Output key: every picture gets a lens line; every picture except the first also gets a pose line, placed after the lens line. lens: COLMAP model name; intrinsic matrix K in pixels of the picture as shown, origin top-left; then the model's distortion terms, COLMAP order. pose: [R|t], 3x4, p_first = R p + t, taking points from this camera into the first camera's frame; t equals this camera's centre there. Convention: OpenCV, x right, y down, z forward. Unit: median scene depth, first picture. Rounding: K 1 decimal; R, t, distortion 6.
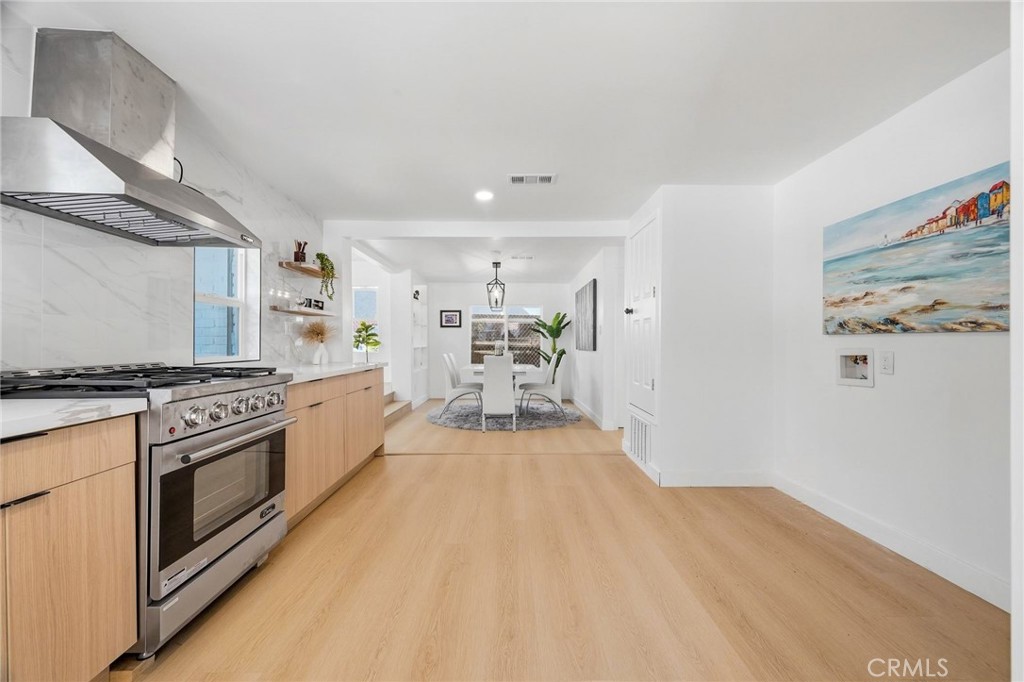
lens RADIAL K [[402.0, 0, 517.1], [0, 402.0, 345.2], [0, 0, 1]] dist [-0.002147, -0.000711]
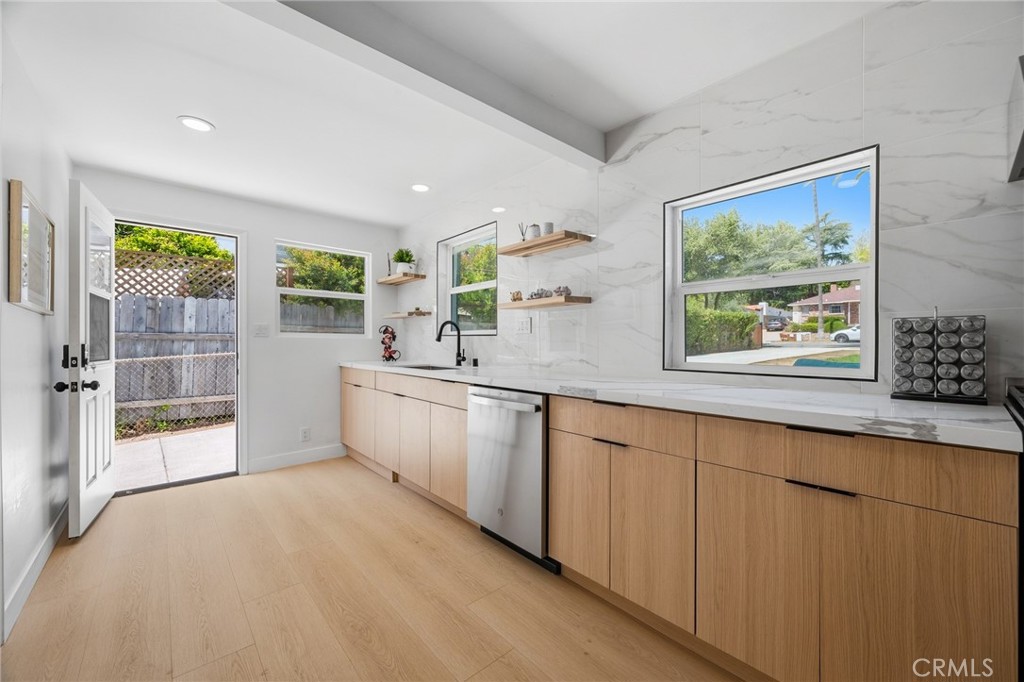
lens RADIAL K [[402.0, 0, 512.5], [0, 402.0, 342.1], [0, 0, 1]] dist [-0.002147, -0.000711]
pose [[-0.763058, -0.002365, -0.646325, 0.044765], [-0.004977, 0.999985, 0.002217, -0.003631], [0.646310, 0.004908, -0.763059, 0.488797]]
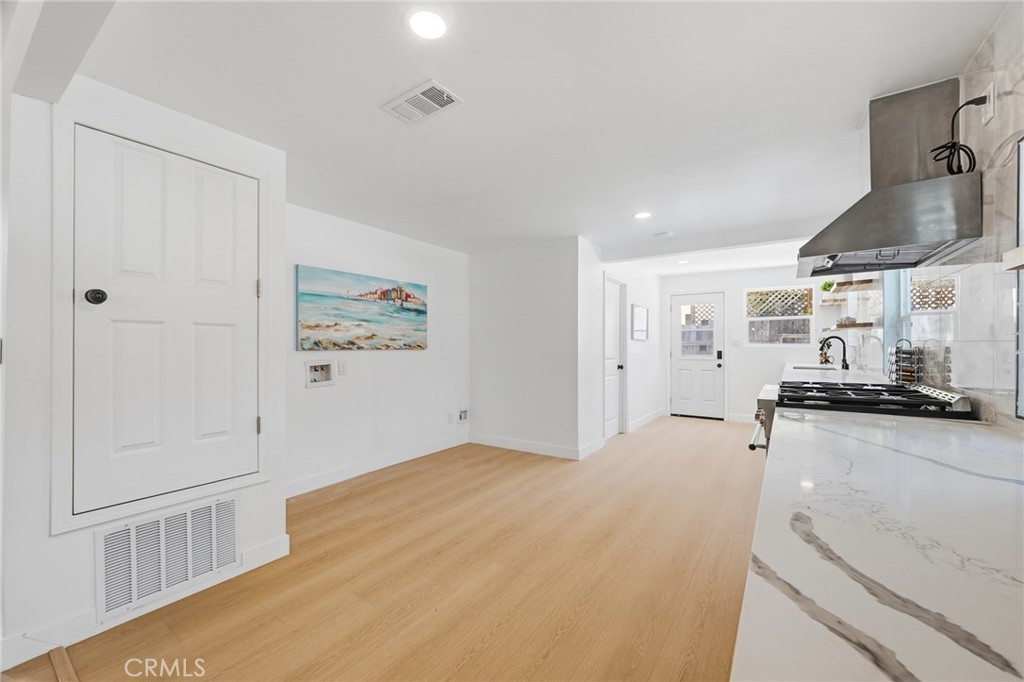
lens RADIAL K [[402.0, 0, 509.4], [0, 402.0, 347.7], [0, 0, 1]] dist [-0.002147, -0.000711]
pose [[-0.805523, -0.004153, 0.592549, -0.514554], [0.005958, 0.999868, 0.015108, -0.051015], [-0.592534, 0.015700, -0.805392, 1.653681]]
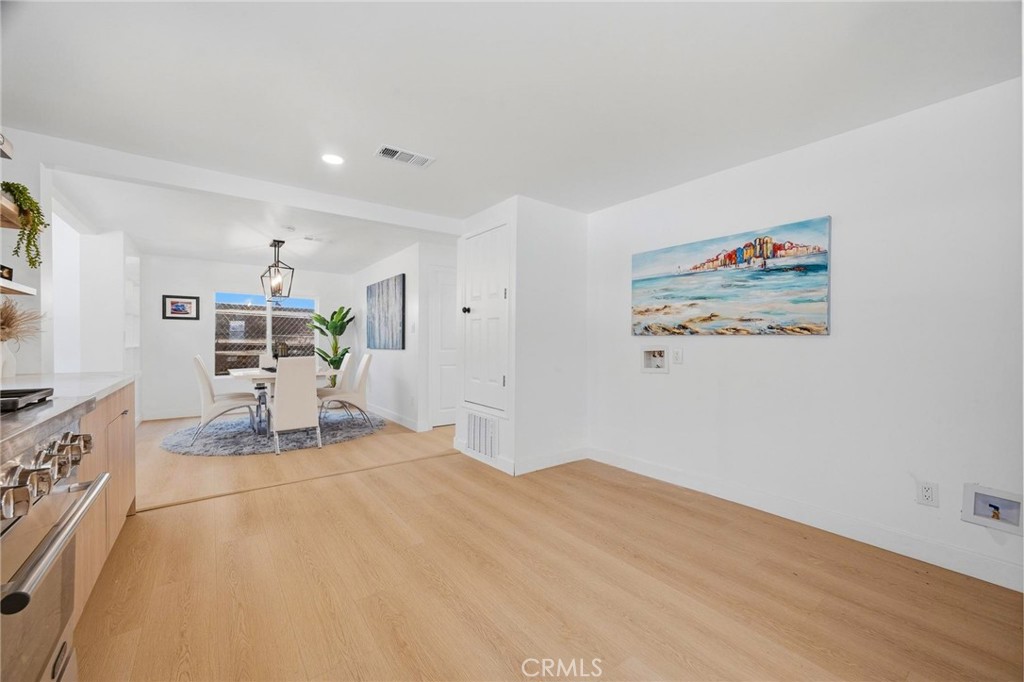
lens RADIAL K [[402.0, 0, 520.4], [0, 402.0, 342.3], [0, 0, 1]] dist [-0.002147, -0.000711]
pose [[0.803020, -0.000496, 0.595952, -0.329063], [0.001760, 0.999997, -0.001539, -0.002500], [-0.595950, 0.002285, 0.803018, 0.159442]]
